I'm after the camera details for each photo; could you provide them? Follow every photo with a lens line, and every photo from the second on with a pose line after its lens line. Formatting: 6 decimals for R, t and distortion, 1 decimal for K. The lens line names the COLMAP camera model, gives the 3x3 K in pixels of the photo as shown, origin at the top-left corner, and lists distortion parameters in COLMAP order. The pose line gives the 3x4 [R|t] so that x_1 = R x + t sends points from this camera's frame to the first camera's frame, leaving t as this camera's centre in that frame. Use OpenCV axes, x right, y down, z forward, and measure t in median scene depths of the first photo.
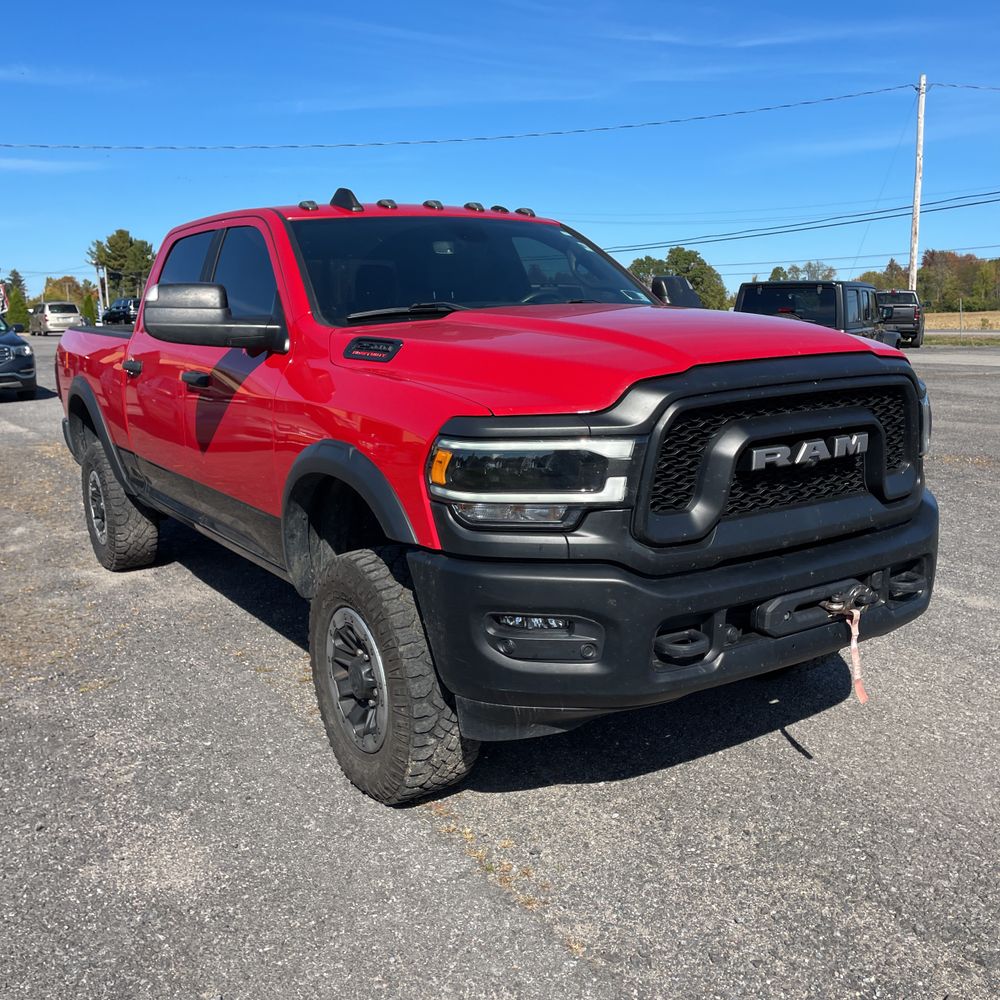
lens RADIAL K [[1004.3, 0, 504.4], [0, 1004.3, 492.7], [0, 0, 1]] dist [0.047918, 0.000000]
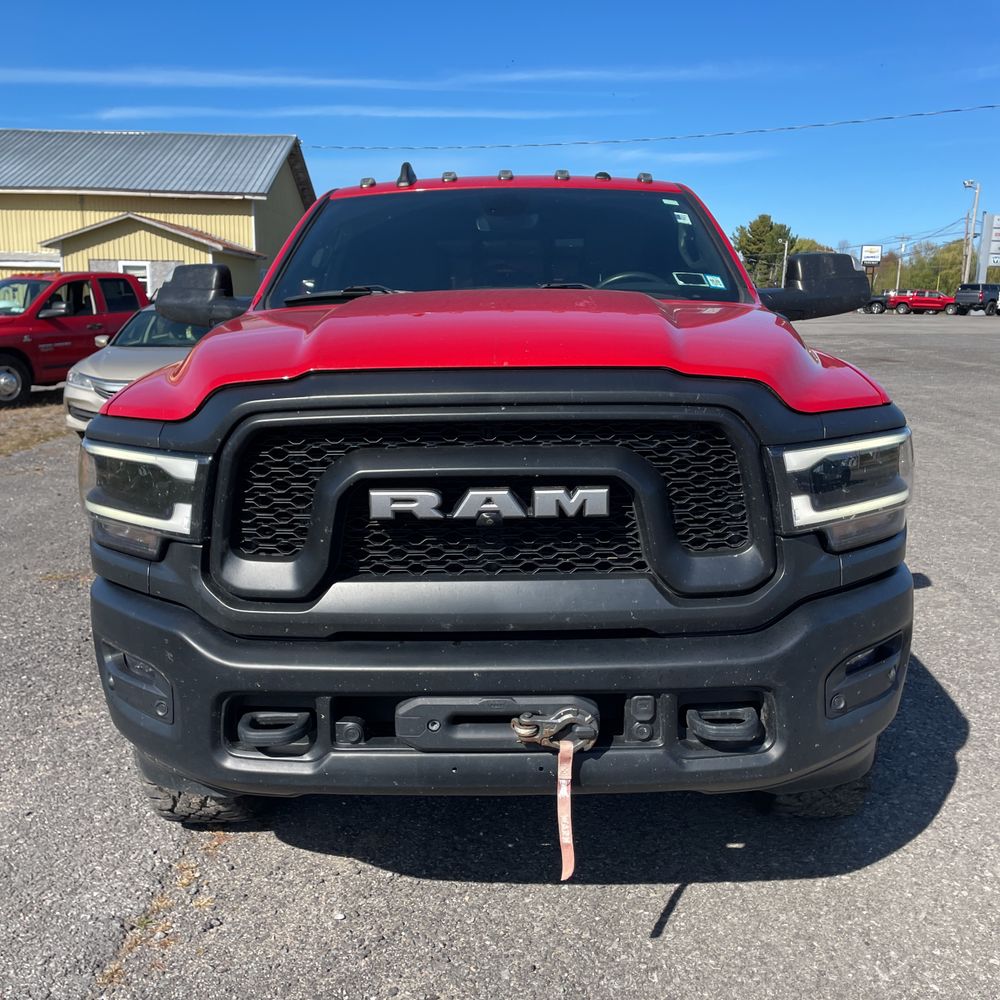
lens RADIAL K [[1004.3, 0, 523.1], [0, 1004.3, 492.1], [0, 0, 1]] dist [0.047918, 0.000000]
pose [[0.830648, 0.121420, -0.543398, 0.689770], [-0.112723, 0.992396, 0.049436, -0.084515], [0.545268, 0.020189, 0.838019, 0.418067]]
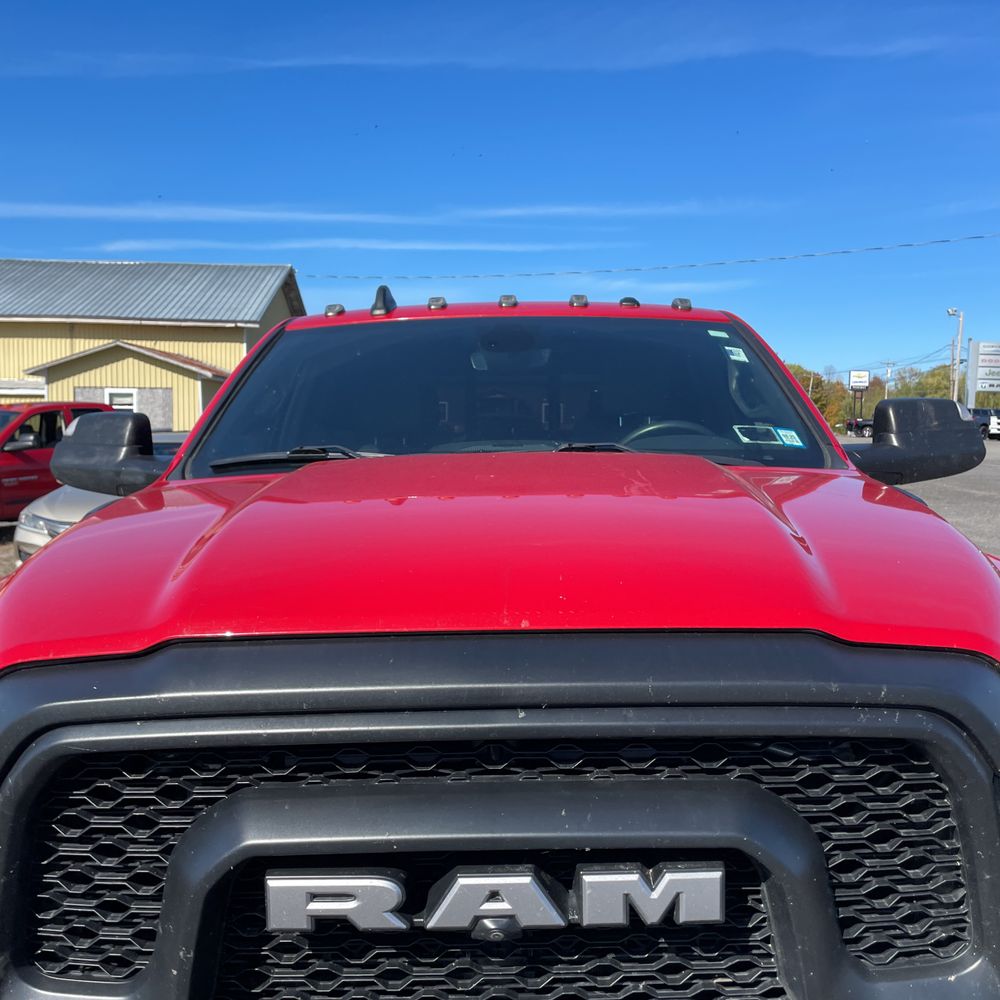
lens RADIAL K [[1004.3, 0, 528.9], [0, 1004.3, 494.0], [0, 0, 1]] dist [0.047918, 0.000000]
pose [[0.837979, 0.055108, -0.542912, 0.497830], [-0.109491, 0.991636, -0.068342, -0.160835], [0.534605, 0.116713, 0.837004, 0.666009]]
